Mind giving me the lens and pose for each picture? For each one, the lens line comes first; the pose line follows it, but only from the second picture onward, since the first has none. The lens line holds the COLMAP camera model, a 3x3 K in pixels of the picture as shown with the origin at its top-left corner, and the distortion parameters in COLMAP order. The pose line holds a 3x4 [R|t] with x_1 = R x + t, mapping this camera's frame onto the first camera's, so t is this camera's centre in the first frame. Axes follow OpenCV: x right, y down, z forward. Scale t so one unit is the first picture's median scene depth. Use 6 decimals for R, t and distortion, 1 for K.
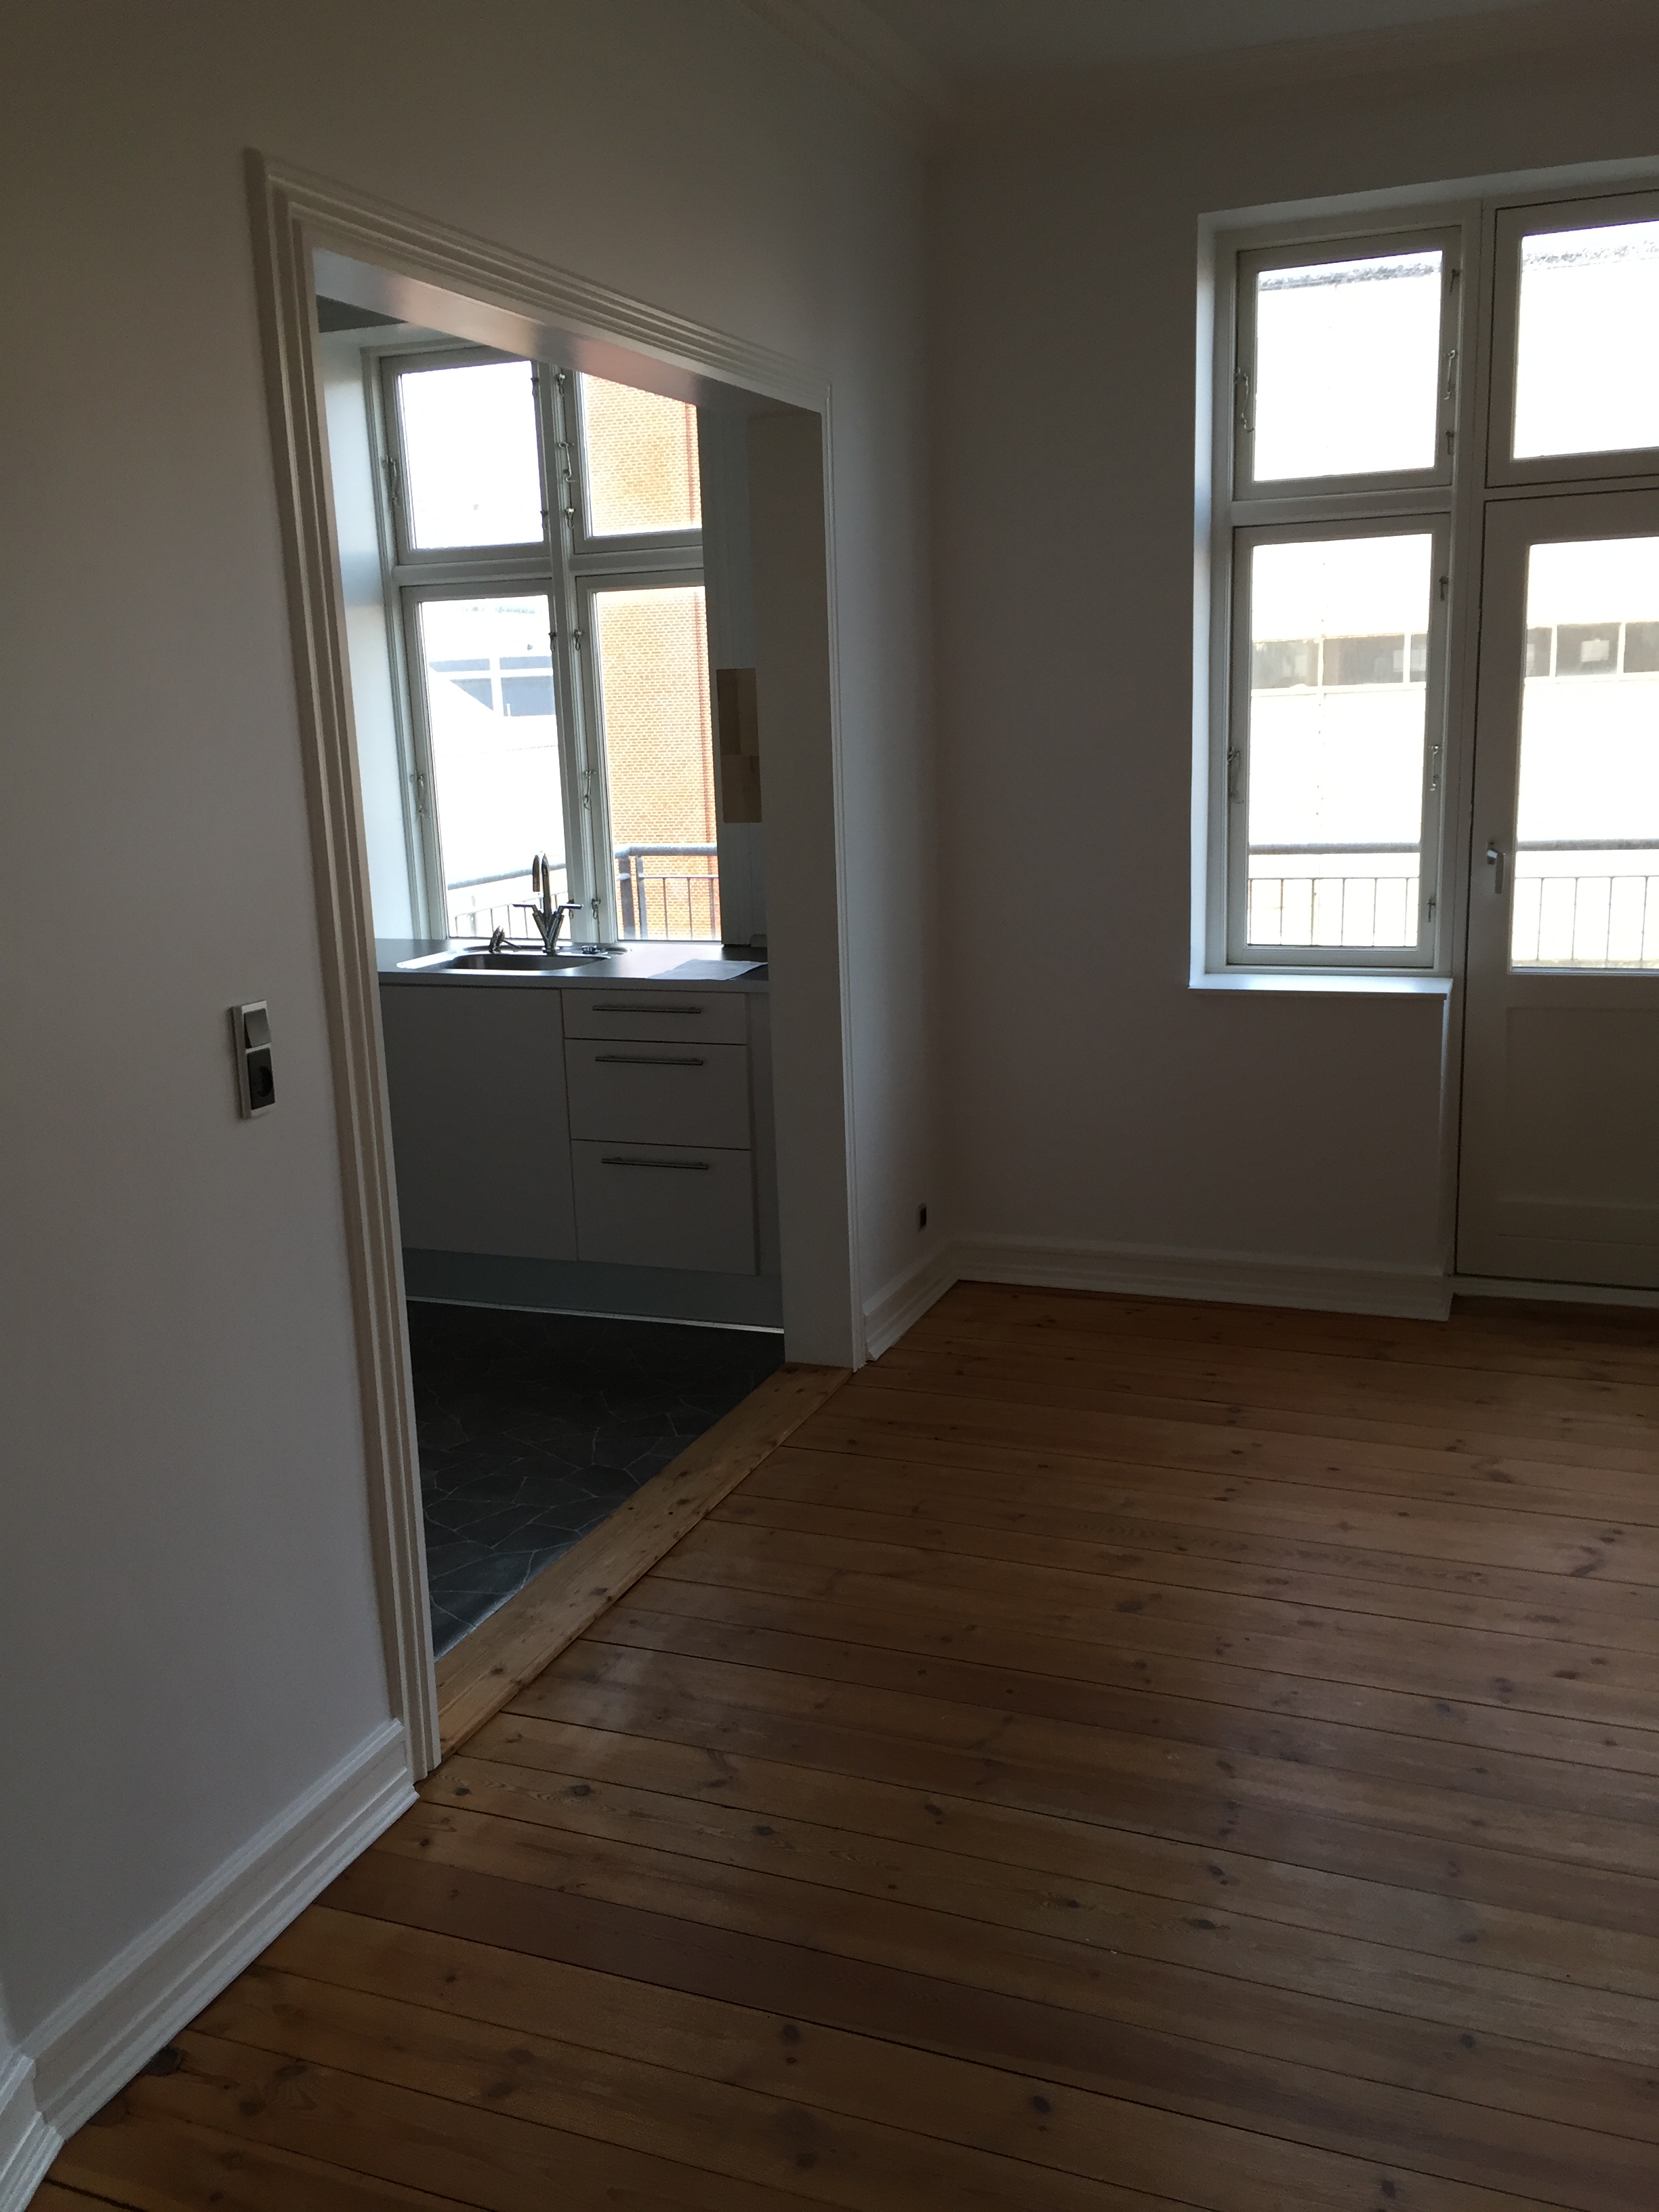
lens RADIAL K [[1879.7, 0, 829.5], [0, 1879.7, 1106.0], [0, 0, 1]] dist [0.088562, -0.119454]
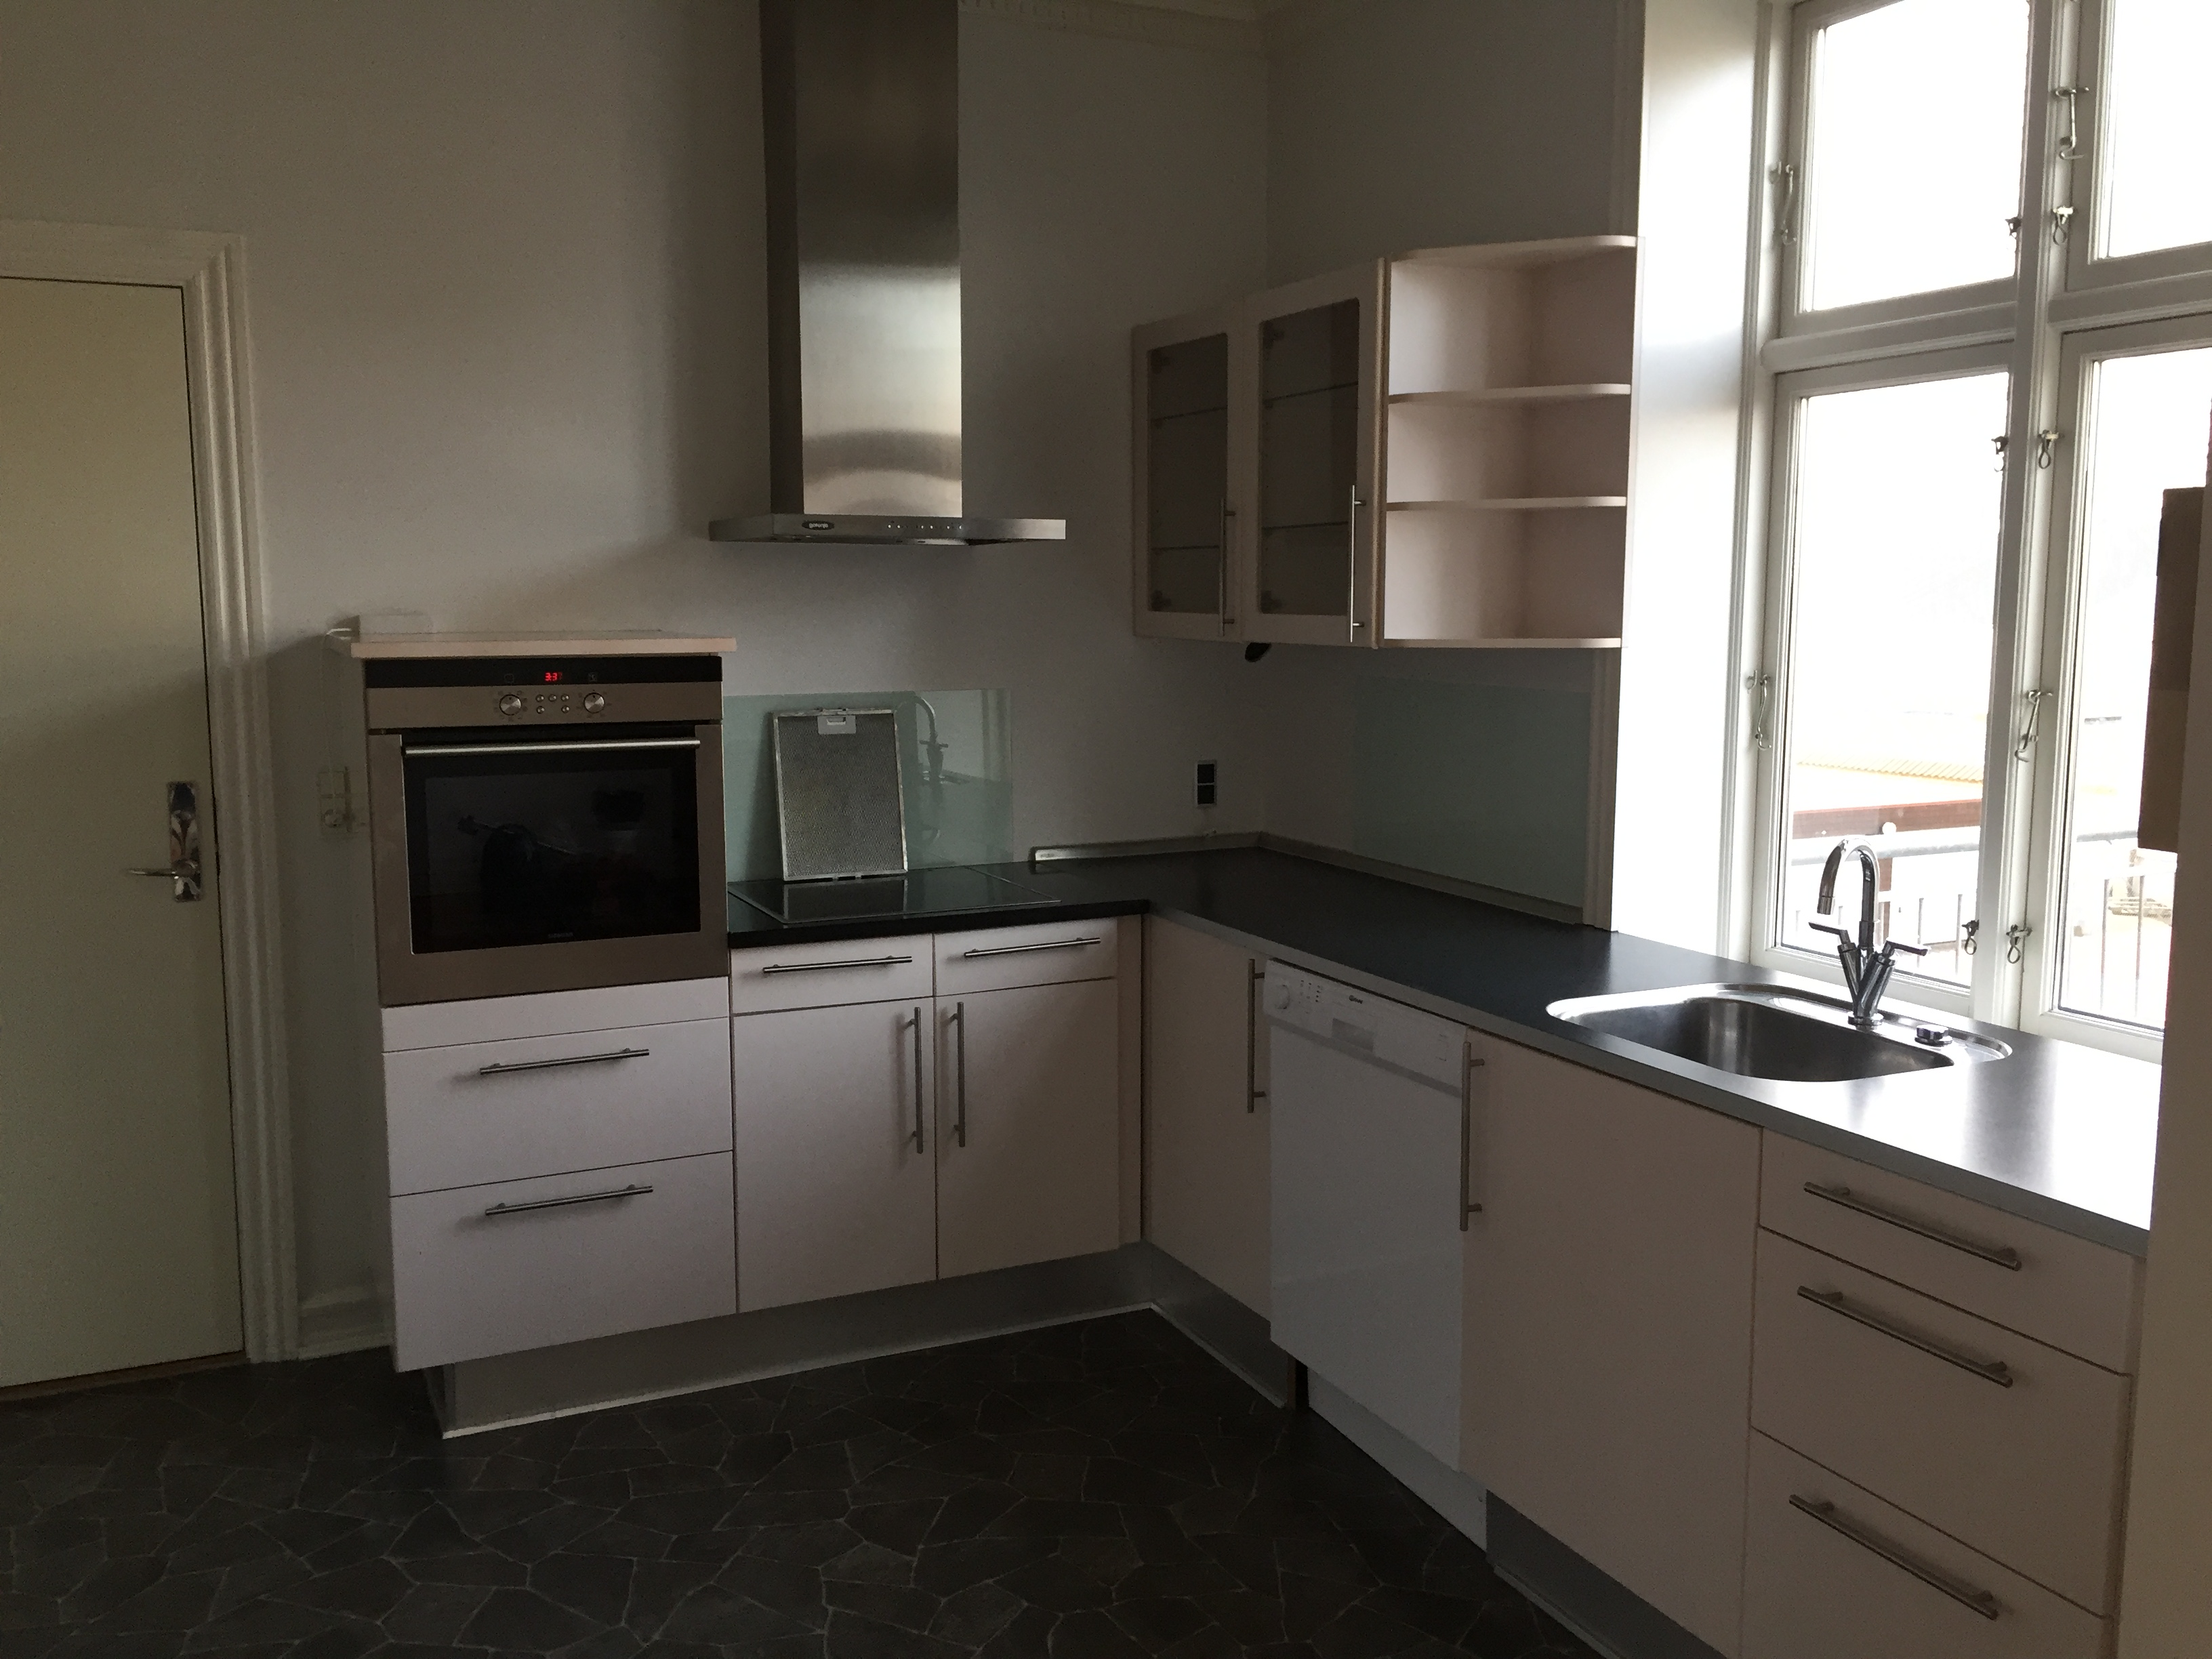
lens RADIAL K [[1900.8, 0, 1114.4], [0, 1900.8, 832.4], [0, 0, 1]] dist [0.105602, -0.146610]
pose [[0.729226, 0.124577, -0.672838, 0.064213], [-0.170610, 0.985335, -0.002472, -0.107695], [0.662663, 0.116595, 0.739786, 0.497700]]
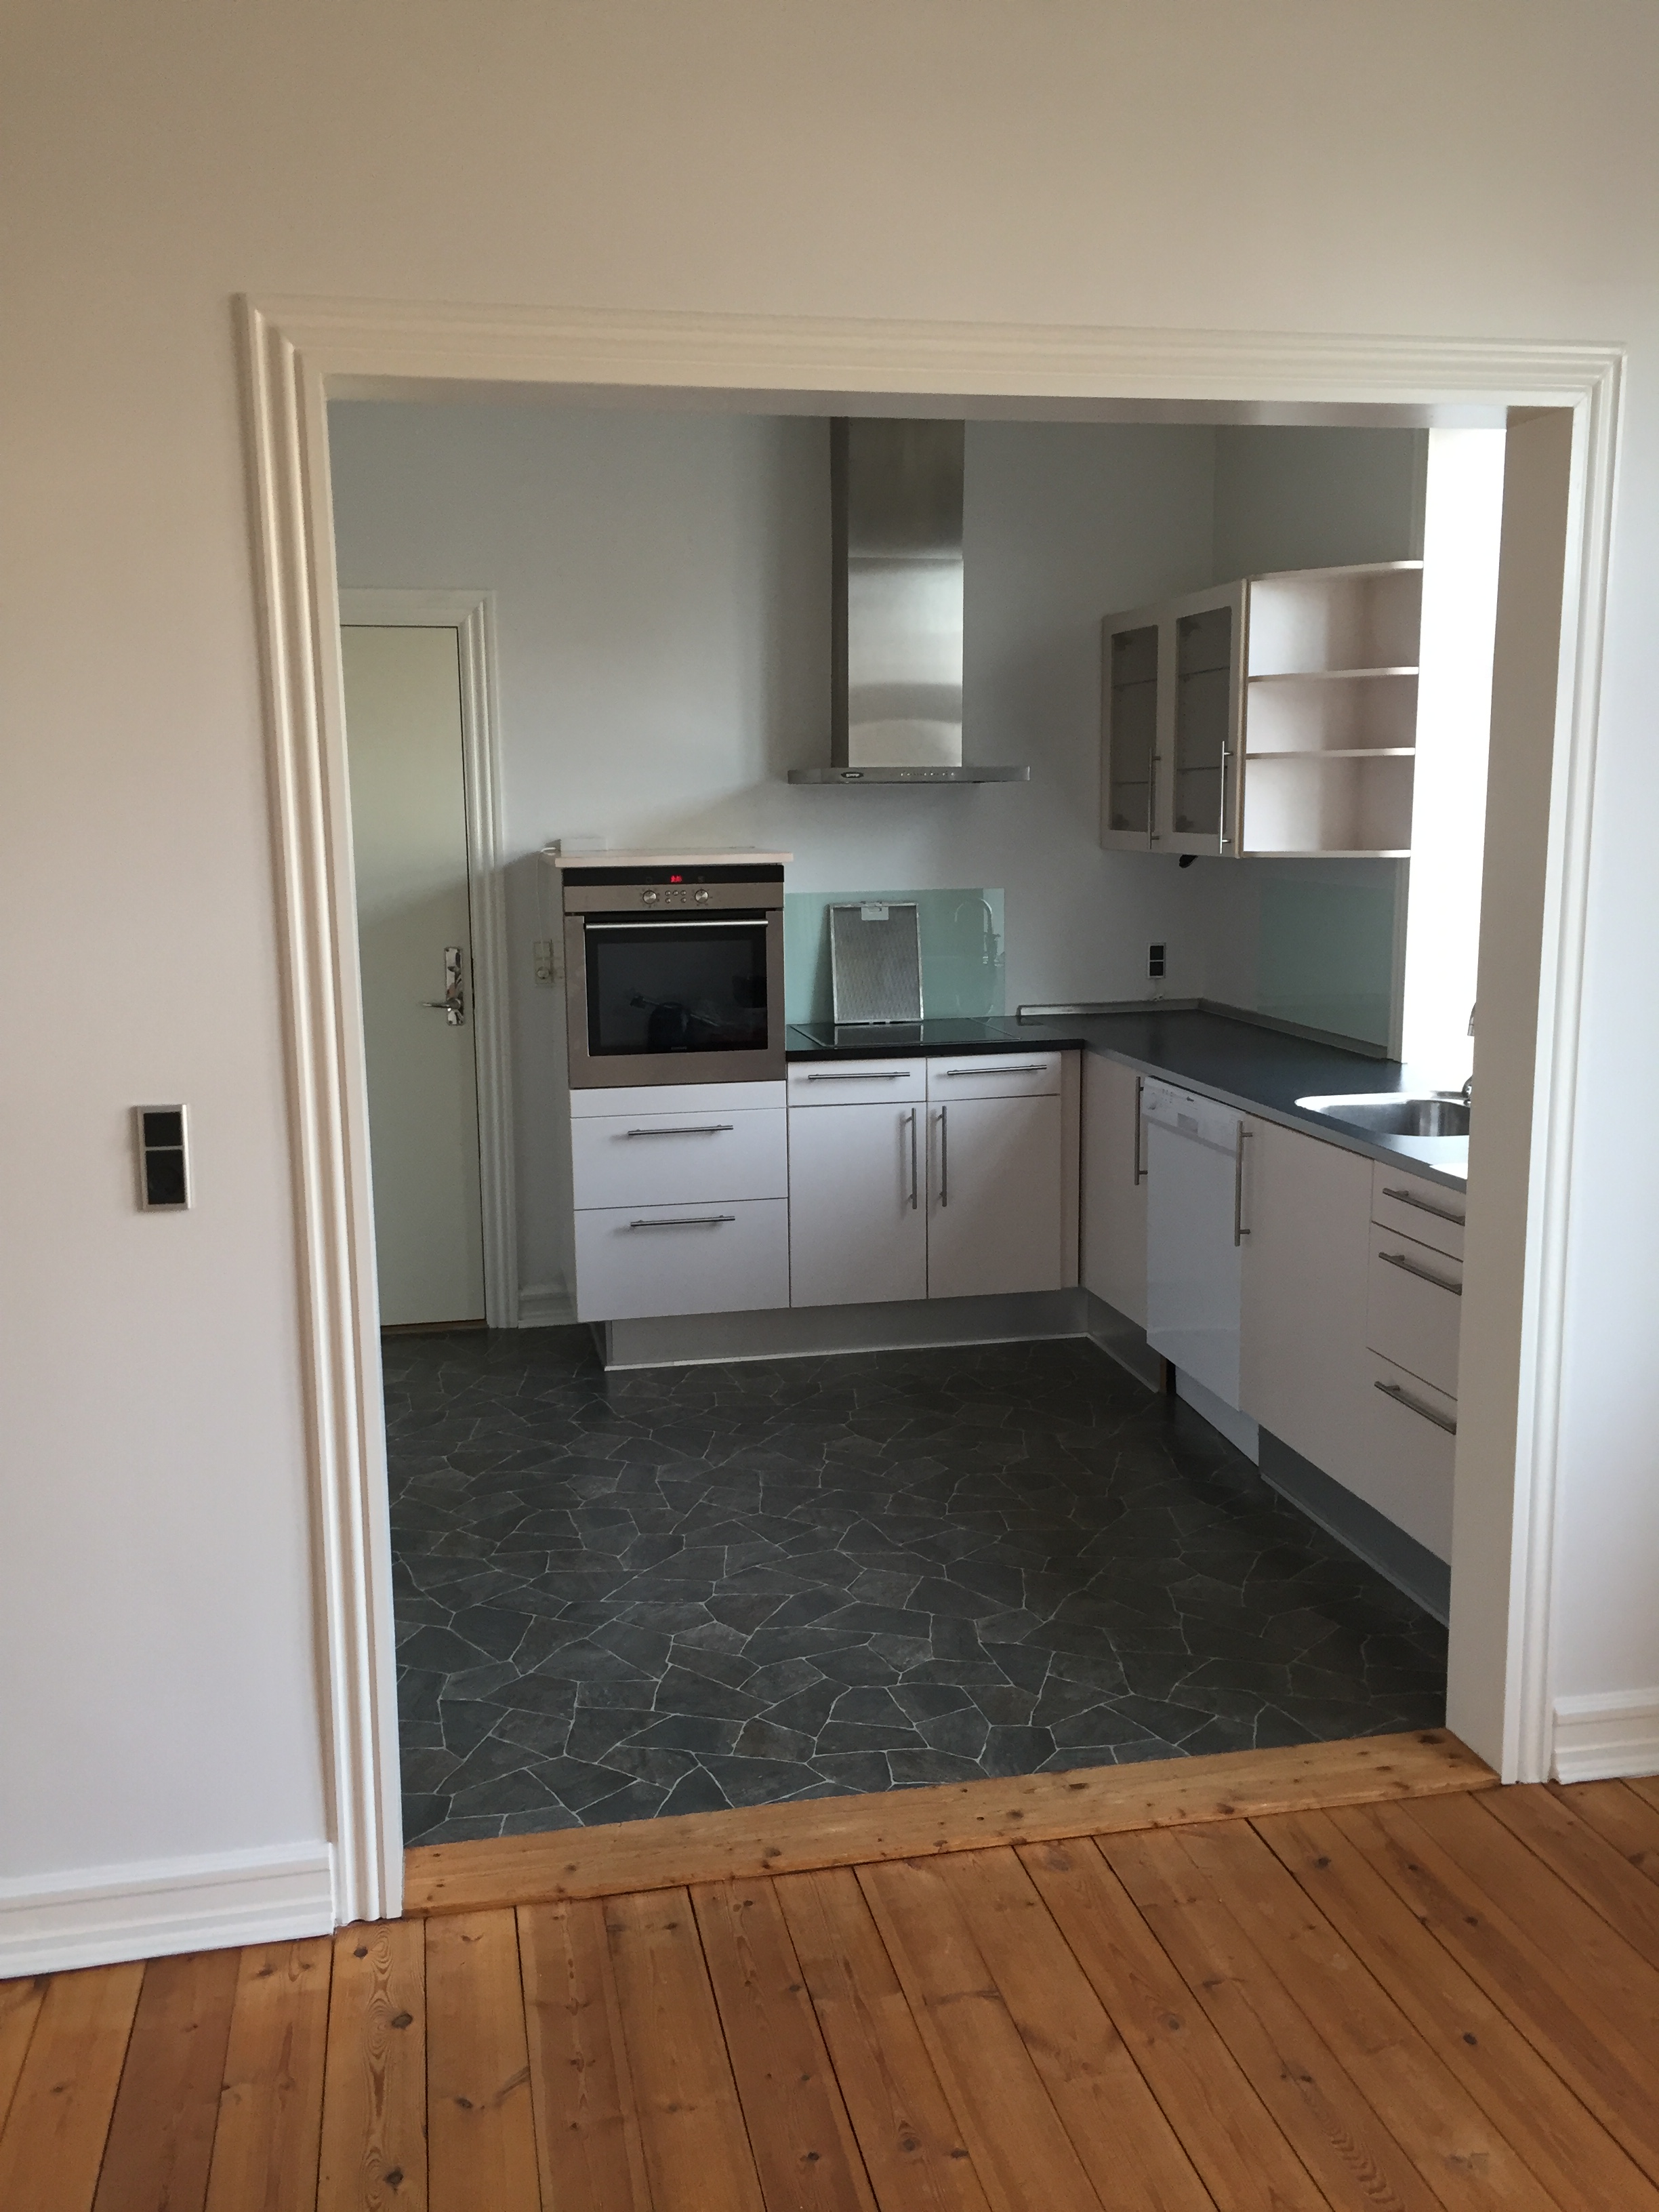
lens RADIAL K [[1879.7, 0, 829.5], [0, 1879.7, 1106.0], [0, 0, 1]] dist [0.088562, -0.119454]
pose [[0.551693, 0.167783, -0.816996, 0.379417], [-0.186464, 0.979575, 0.075258, -0.101040], [0.812936, 0.110821, 0.571711, 0.347903]]
